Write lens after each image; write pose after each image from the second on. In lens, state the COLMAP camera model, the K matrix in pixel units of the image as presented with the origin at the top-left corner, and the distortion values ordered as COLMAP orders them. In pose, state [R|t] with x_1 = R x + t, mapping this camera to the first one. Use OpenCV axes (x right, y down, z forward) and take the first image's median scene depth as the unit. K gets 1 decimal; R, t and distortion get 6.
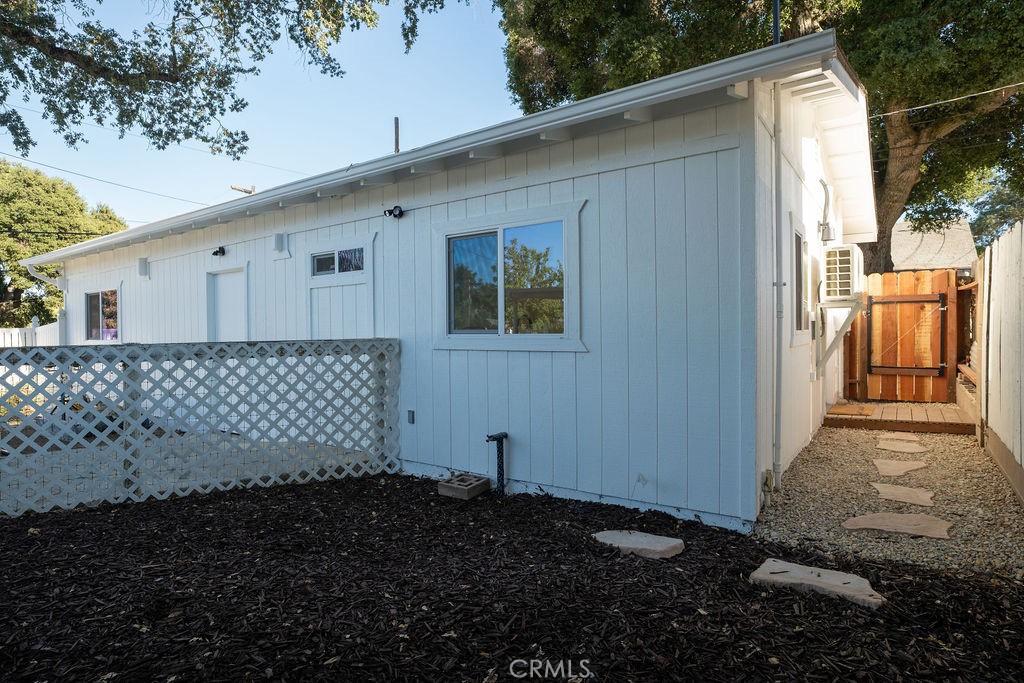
lens RADIAL K [[551.4, 0, 512.0], [0, 551.4, 341.5], [0, 0, 1]] dist [-0.027358, 0.001006]
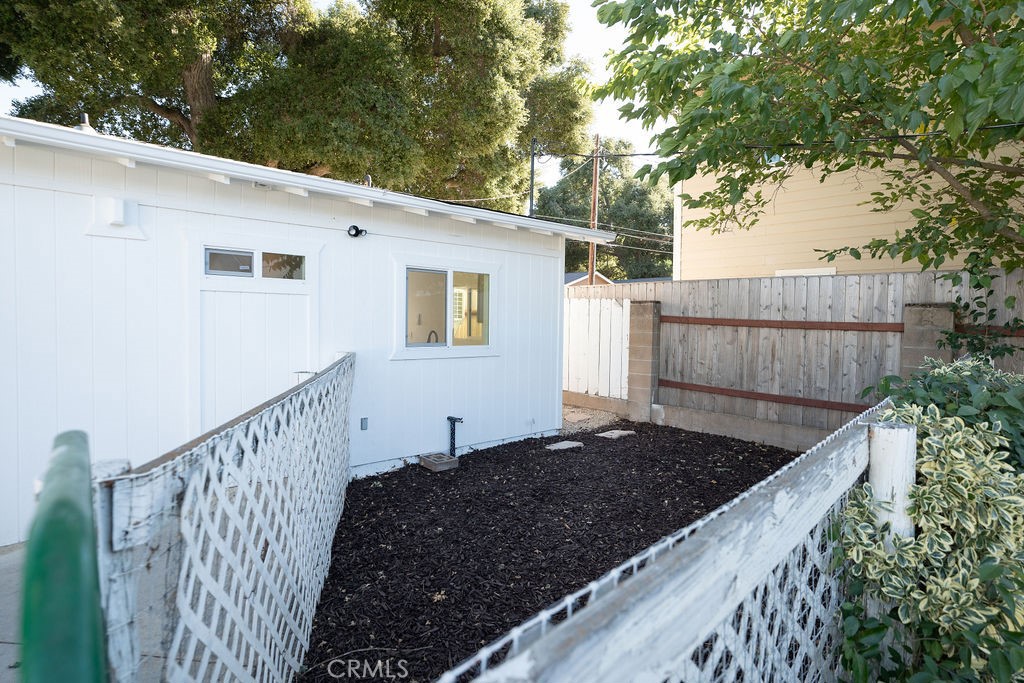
lens RADIAL K [[551.4, 0, 512.0], [0, 551.4, 341.5], [0, 0, 1]] dist [-0.027358, 0.001006]
pose [[0.186696, -0.014414, 0.982312, -1.247975], [0.005840, 0.999891, 0.013562, -0.039811], [-0.982400, 0.003205, 0.186760, 0.536904]]
